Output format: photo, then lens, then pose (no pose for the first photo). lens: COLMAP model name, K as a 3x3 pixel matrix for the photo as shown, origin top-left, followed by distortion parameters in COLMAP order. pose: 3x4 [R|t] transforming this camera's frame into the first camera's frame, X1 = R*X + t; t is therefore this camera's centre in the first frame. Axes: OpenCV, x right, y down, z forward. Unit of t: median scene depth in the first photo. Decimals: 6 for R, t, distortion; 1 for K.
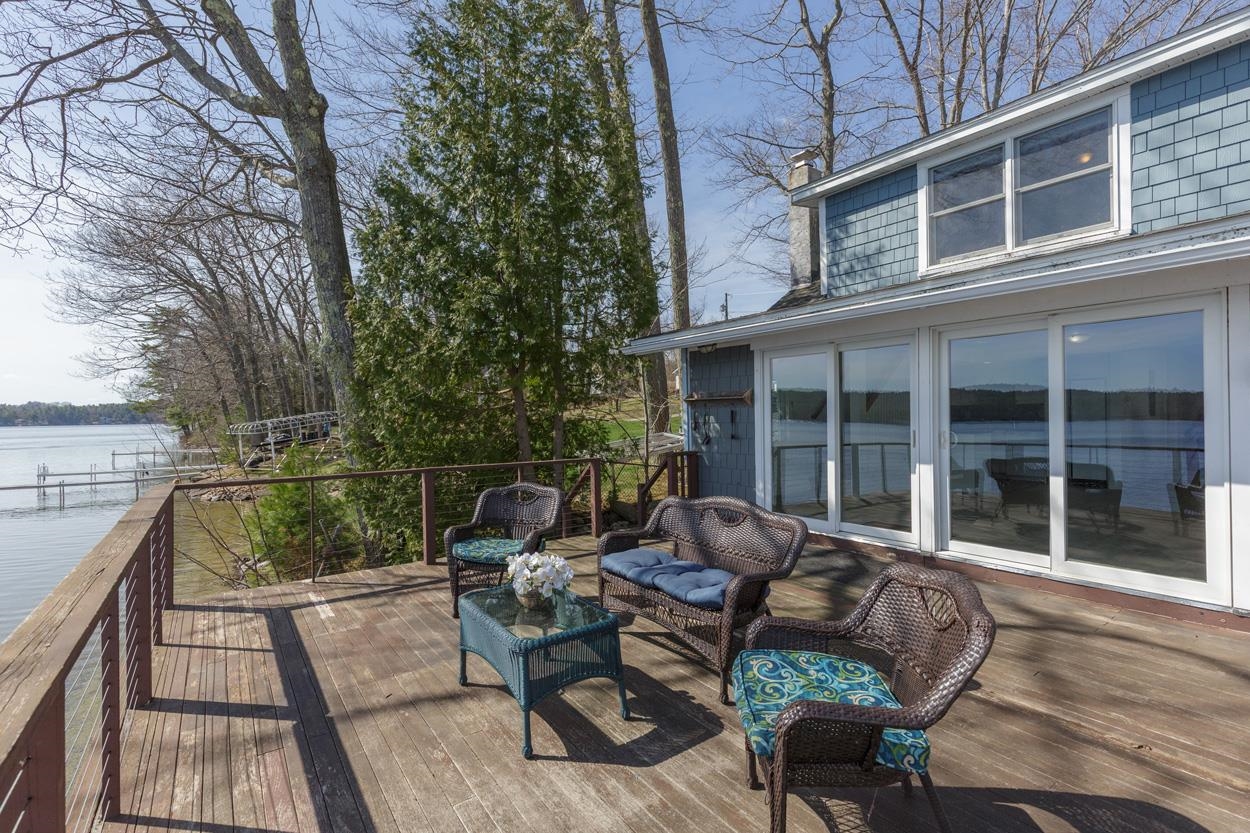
lens RADIAL K [[572.6, 0, 622.0], [0, 572.6, 410.5], [0, 0, 1]] dist [-0.000767, -0.000090]
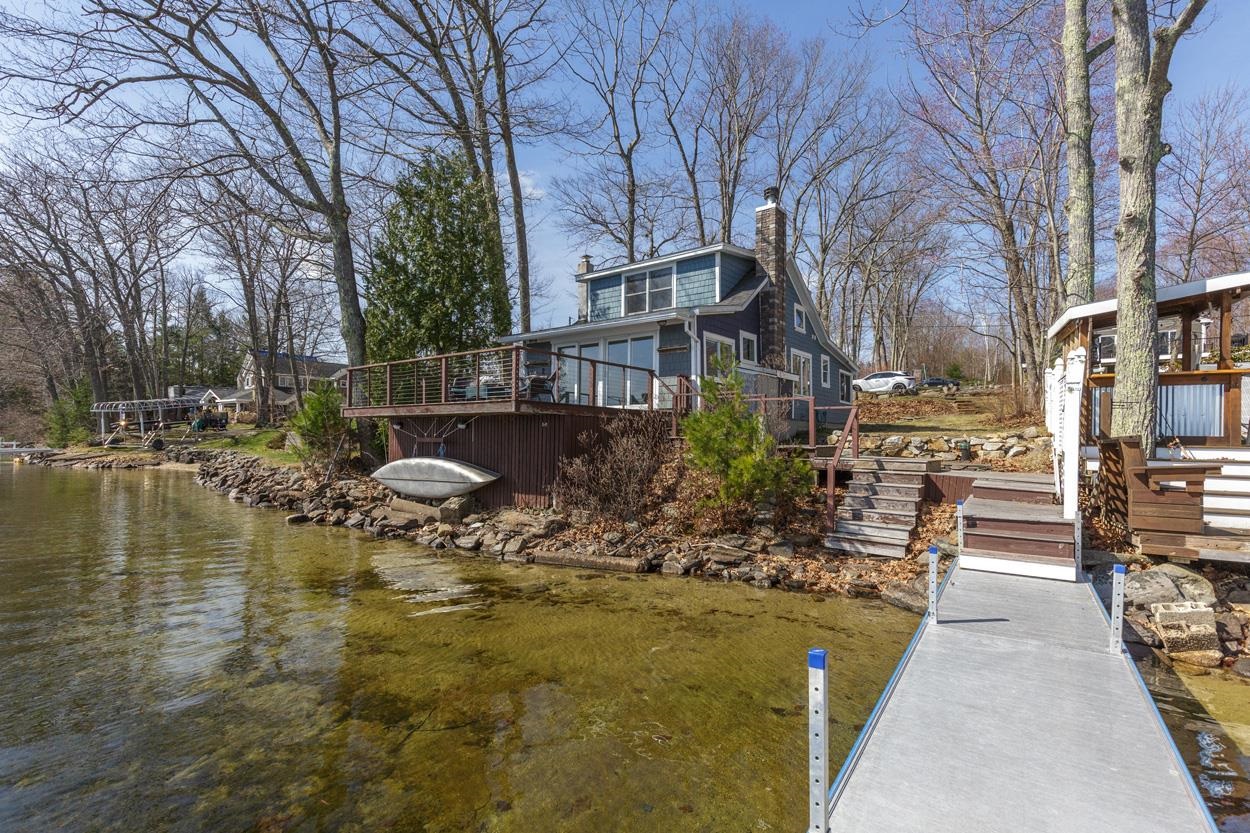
lens RADIAL K [[572.6, 0, 622.0], [0, 572.6, 410.5], [0, 0, 1]] dist [-0.000767, -0.000090]
pose [[0.961154, 0.036756, 0.273553, -0.122811], [-0.025897, 0.998731, -0.043202, 0.232652], [-0.274794, 0.034439, 0.960886, -1.192496]]
